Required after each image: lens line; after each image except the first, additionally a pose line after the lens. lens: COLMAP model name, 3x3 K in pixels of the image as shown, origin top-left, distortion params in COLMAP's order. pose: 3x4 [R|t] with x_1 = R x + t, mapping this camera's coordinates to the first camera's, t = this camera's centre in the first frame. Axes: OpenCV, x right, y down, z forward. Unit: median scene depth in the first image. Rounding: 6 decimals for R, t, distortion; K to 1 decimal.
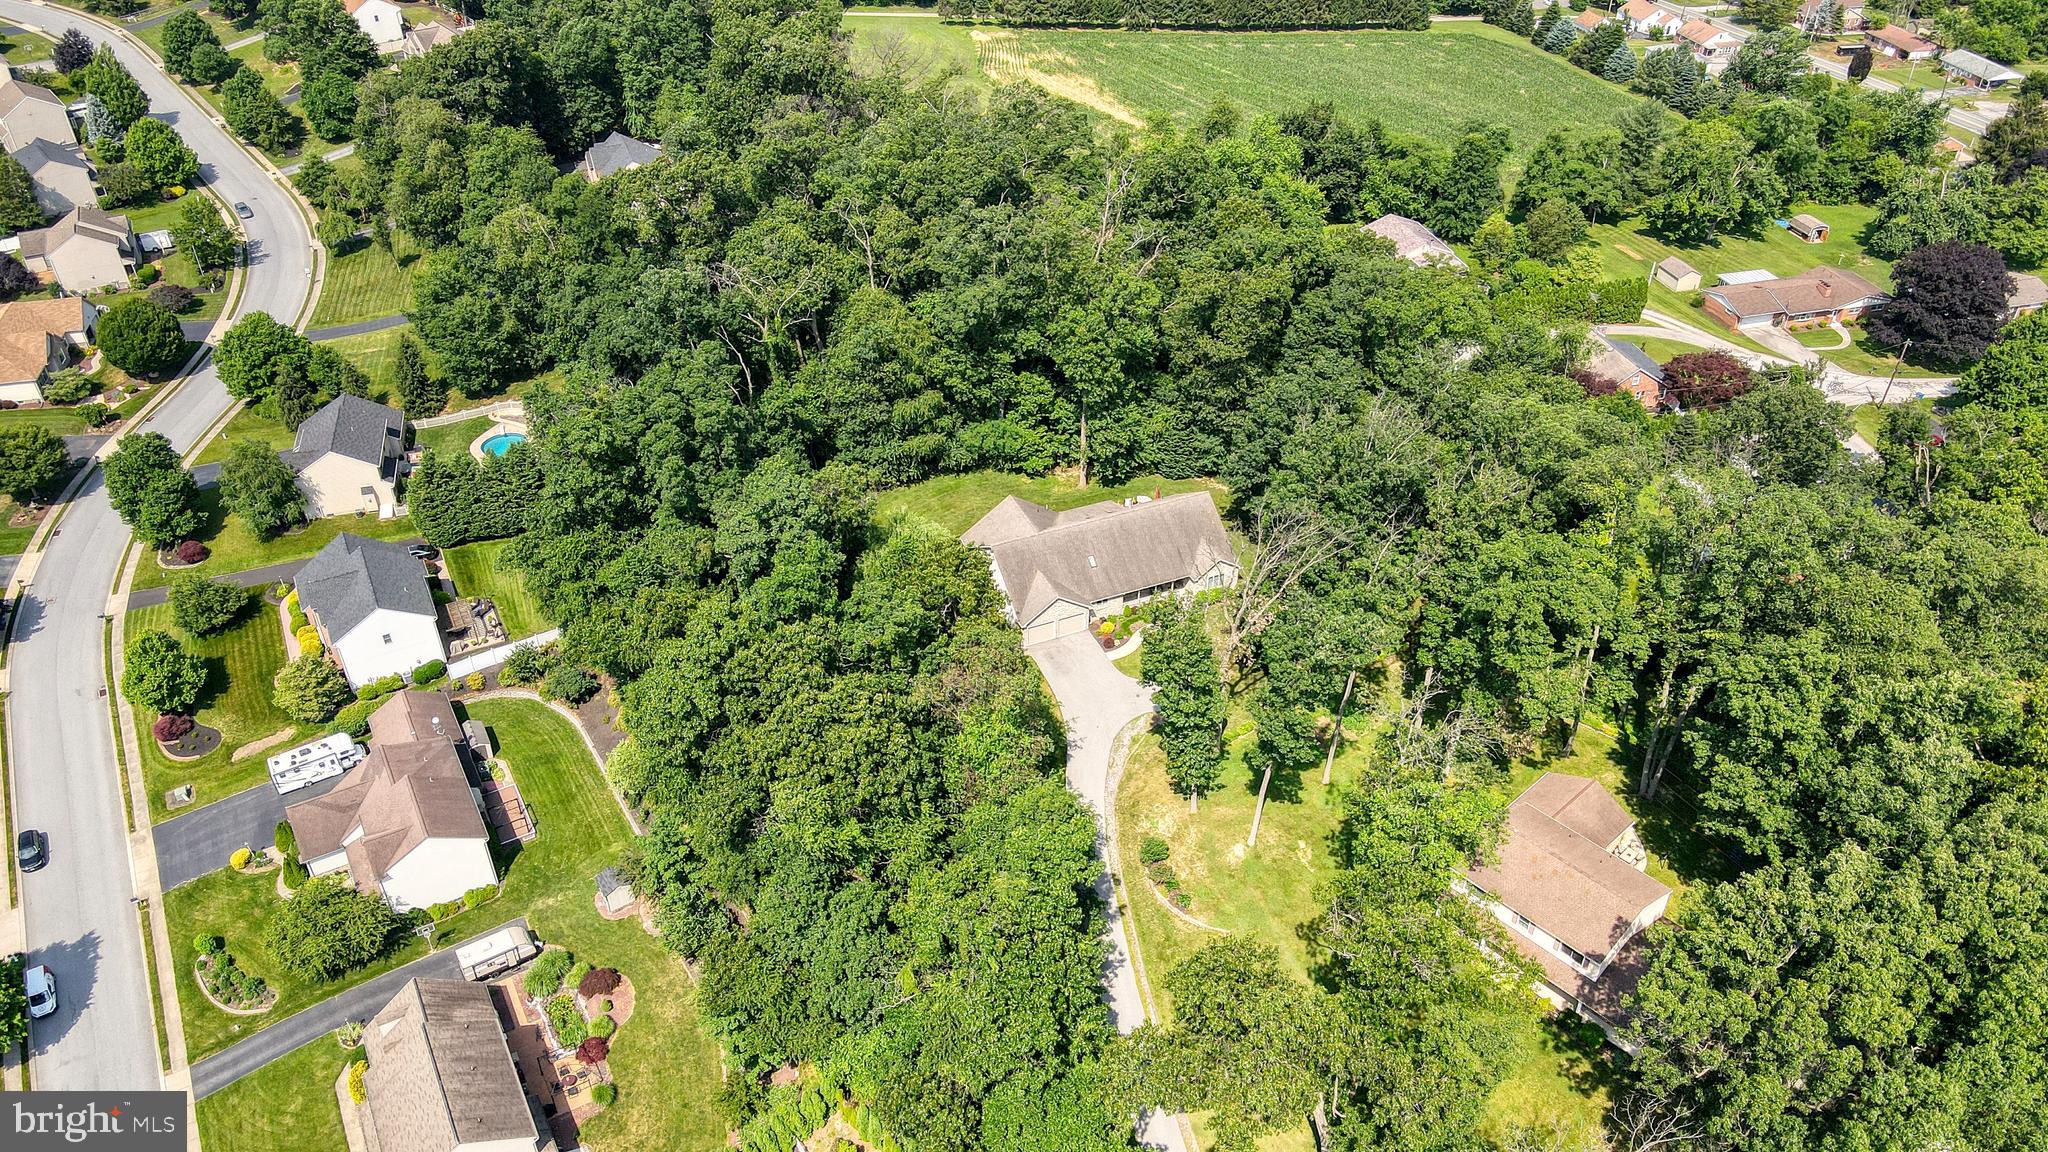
lens RADIAL K [[1515.5, 0, 1024.0], [0, 1515.5, 576.0], [0, 0, 1]] dist [0.001820, 0.017650]
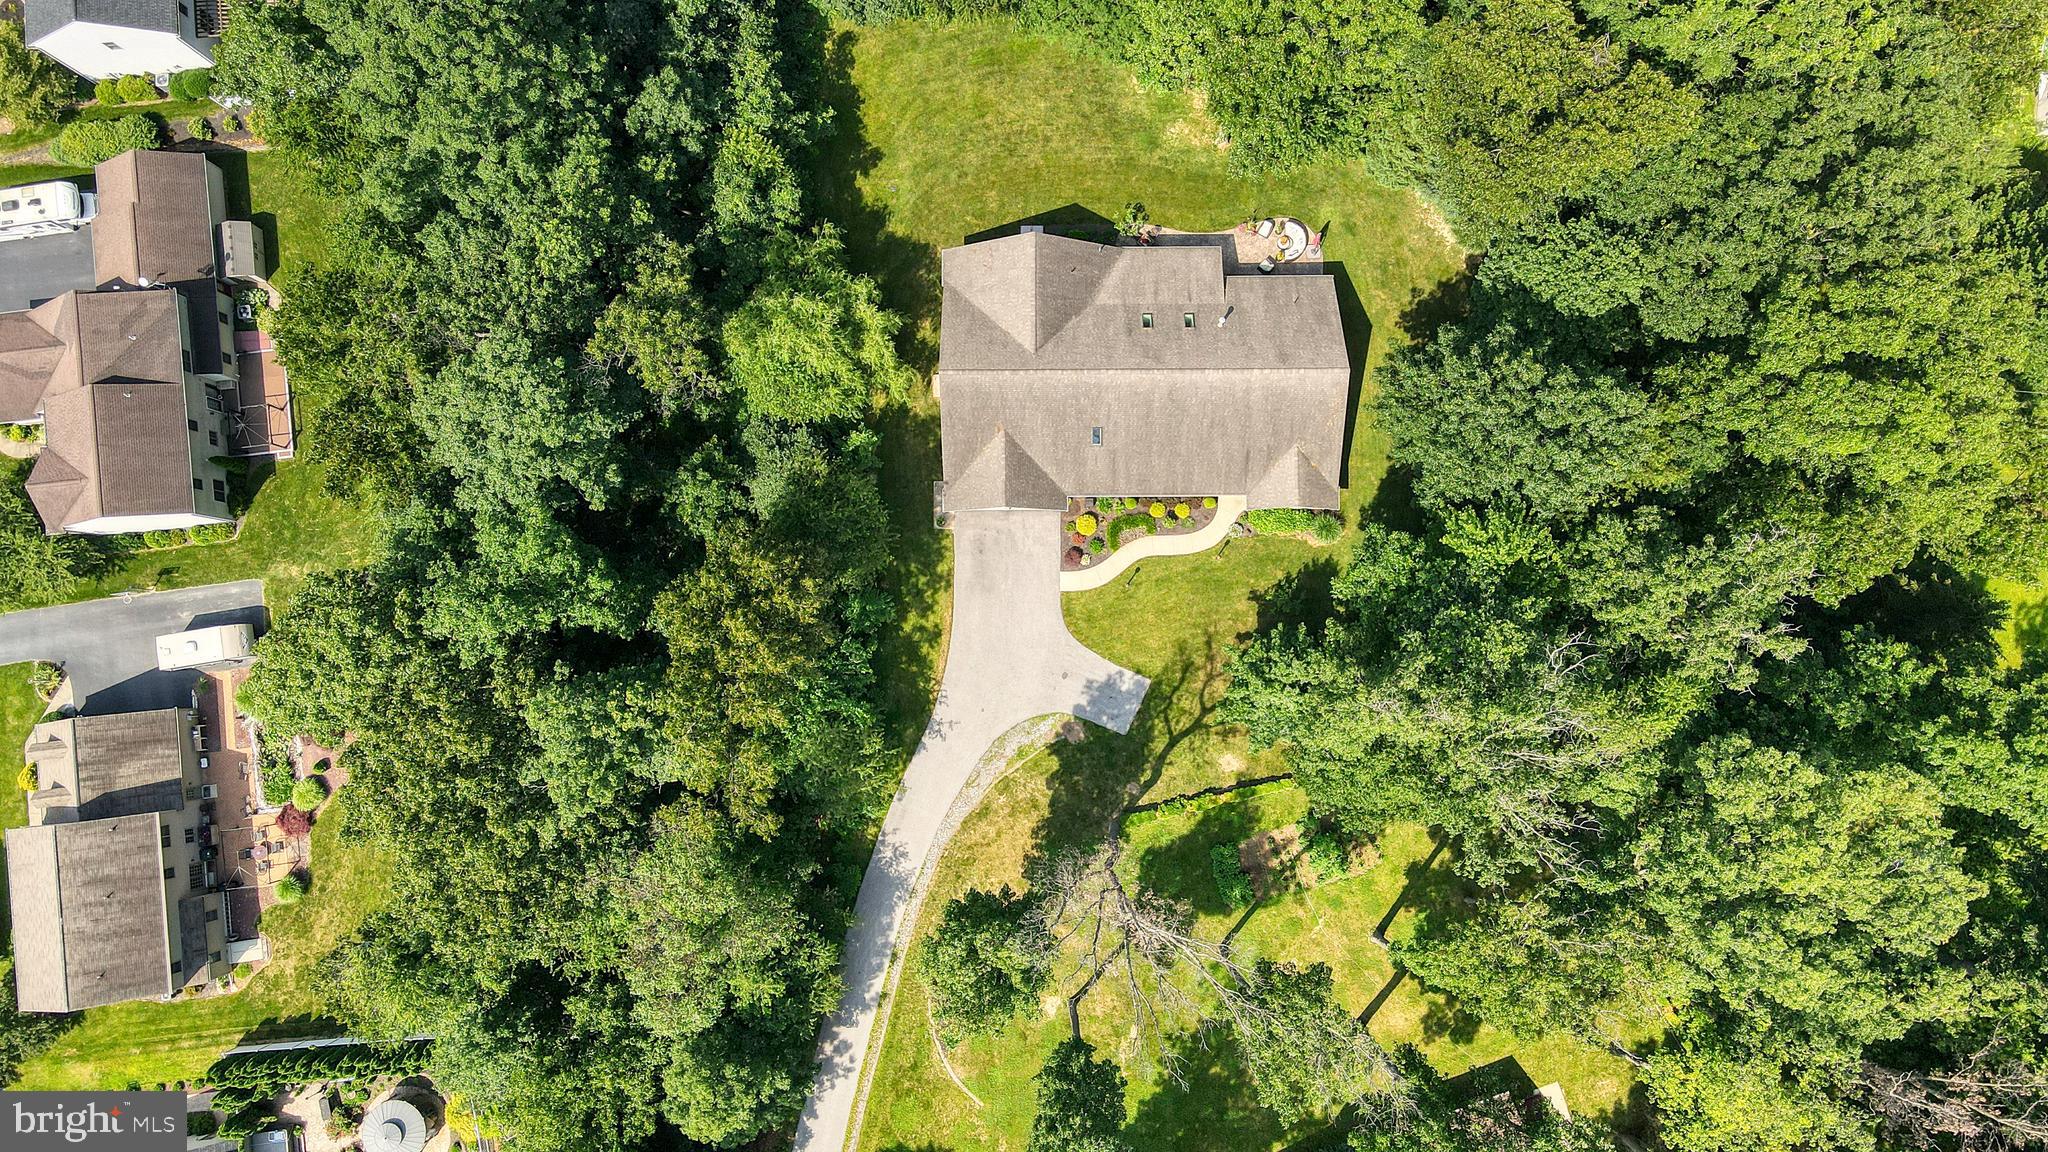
lens RADIAL K [[1515.5, 0, 1024.0], [0, 1515.5, 576.0], [0, 0, 1]] dist [0.001820, 0.017650]
pose [[0.919727, 0.390706, -0.038076, 0.076137], [-0.218111, 0.589251, 0.777953, -0.530173], [0.326388, -0.707200, 0.627168, 0.686695]]
